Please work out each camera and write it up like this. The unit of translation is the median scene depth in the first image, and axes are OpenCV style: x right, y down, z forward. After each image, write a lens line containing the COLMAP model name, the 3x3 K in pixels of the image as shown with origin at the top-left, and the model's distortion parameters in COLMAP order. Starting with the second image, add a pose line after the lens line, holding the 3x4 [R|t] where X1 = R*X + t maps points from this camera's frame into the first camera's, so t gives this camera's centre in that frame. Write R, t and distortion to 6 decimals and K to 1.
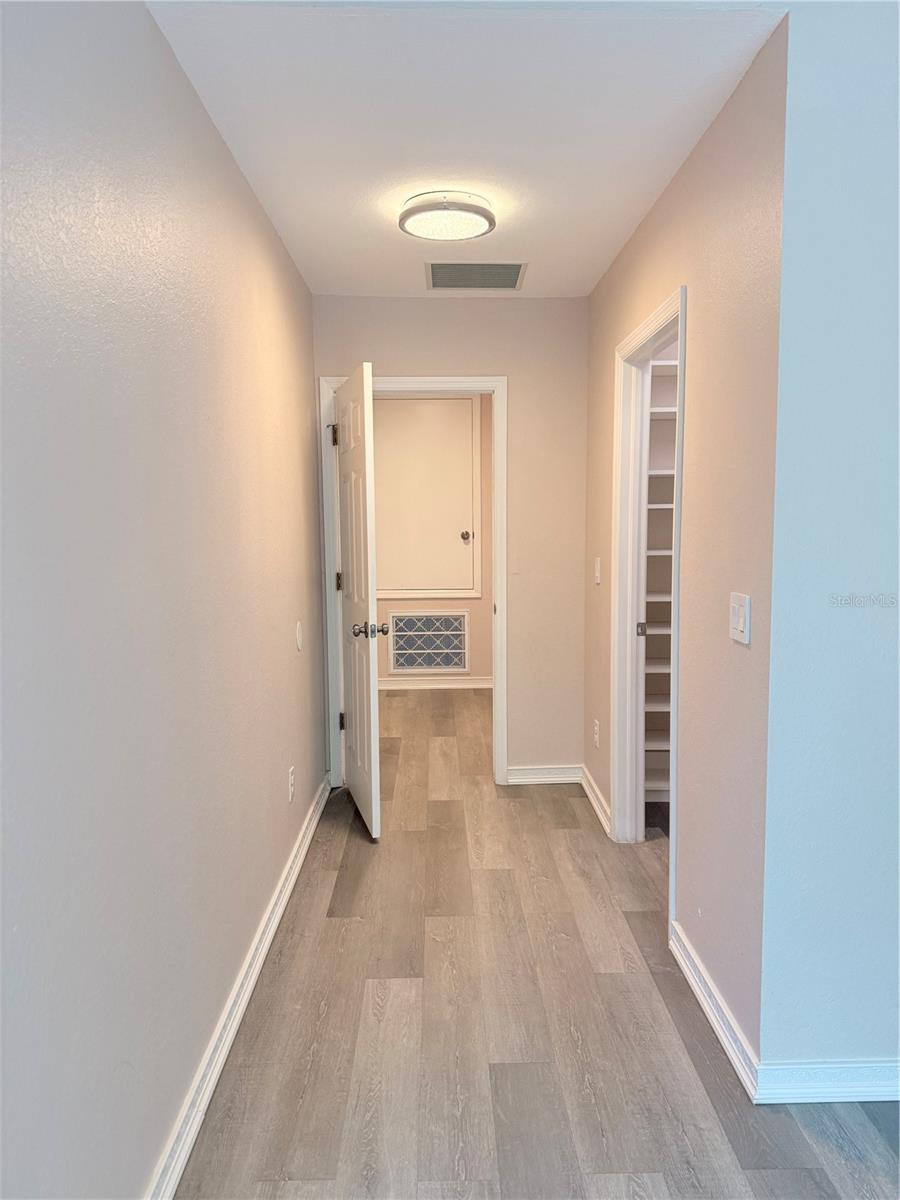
lens RADIAL K [[838.4, 0, 450.0], [0, 838.4, 600.0], [0, 0, 1]] dist [0.078464, -0.001930]
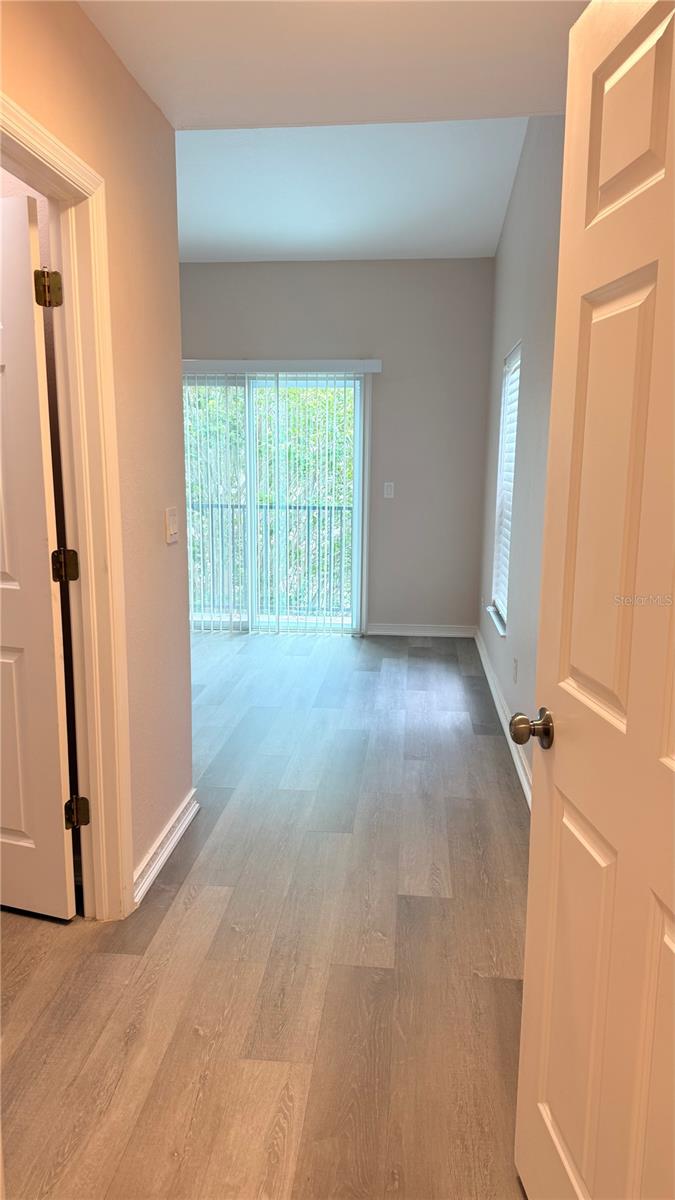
lens RADIAL K [[838.4, 0, 337.5], [0, 838.4, 600.0], [0, 0, 1]] dist [-0.001595, -0.000639]
pose [[-0.993910, -0.016085, 0.109012, -0.058548], [0.013370, 0.964377, 0.264194, -0.161067], [-0.109379, 0.264042, -0.958289, 1.716681]]
